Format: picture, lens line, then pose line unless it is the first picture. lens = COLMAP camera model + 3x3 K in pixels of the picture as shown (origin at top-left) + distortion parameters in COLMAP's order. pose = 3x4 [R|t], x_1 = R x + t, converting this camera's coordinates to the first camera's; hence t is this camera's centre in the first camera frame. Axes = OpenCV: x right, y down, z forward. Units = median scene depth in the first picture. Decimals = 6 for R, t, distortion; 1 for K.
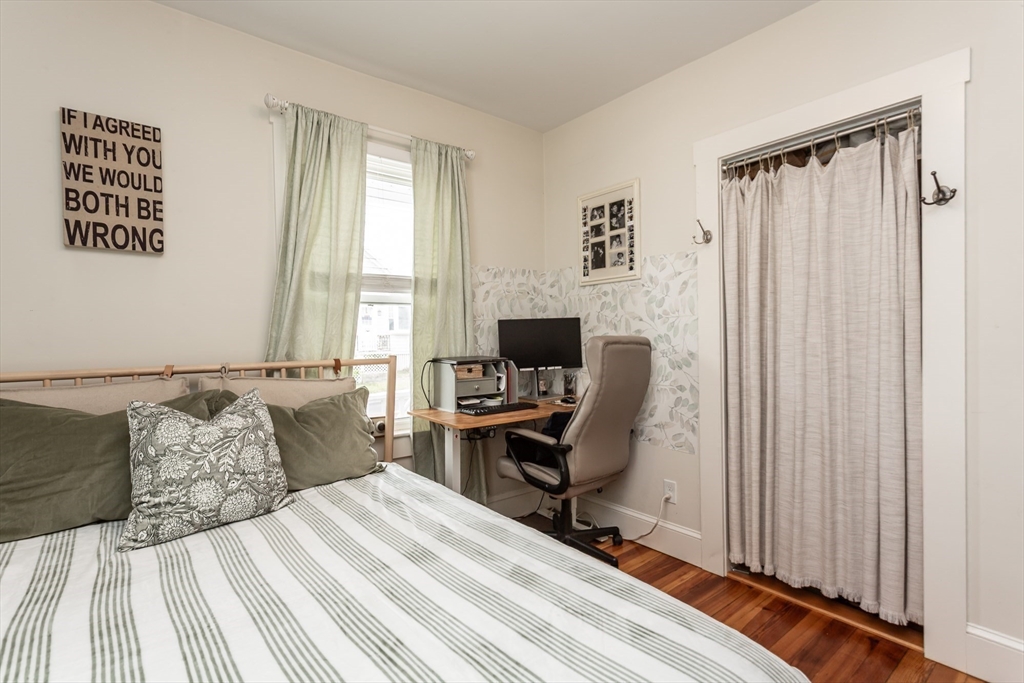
lens RADIAL K [[493.2, 0, 516.9], [0, 493.2, 344.0], [0, 0, 1]] dist [0.003834, 0.001451]
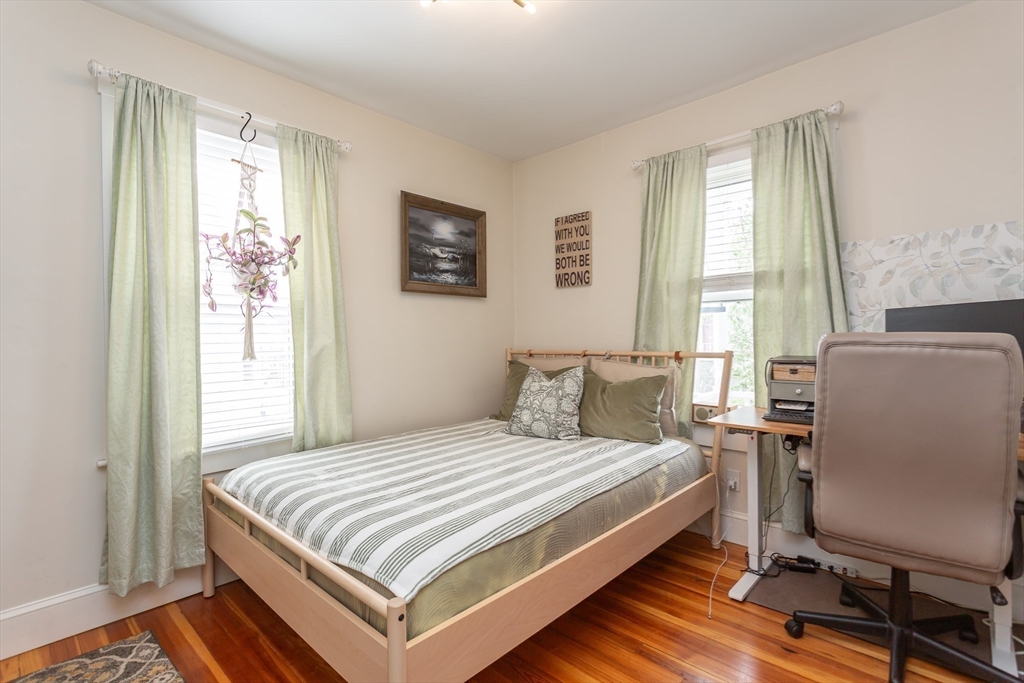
lens RADIAL K [[493.2, 0, 512.4], [0, 493.2, 337.6], [0, 0, 1]] dist [0.003834, 0.001451]
pose [[0.127951, 0.007229, -0.991754, 0.855530], [-0.009978, 0.999932, 0.006001, -0.007516], [0.991730, 0.009128, 0.128014, 0.482872]]
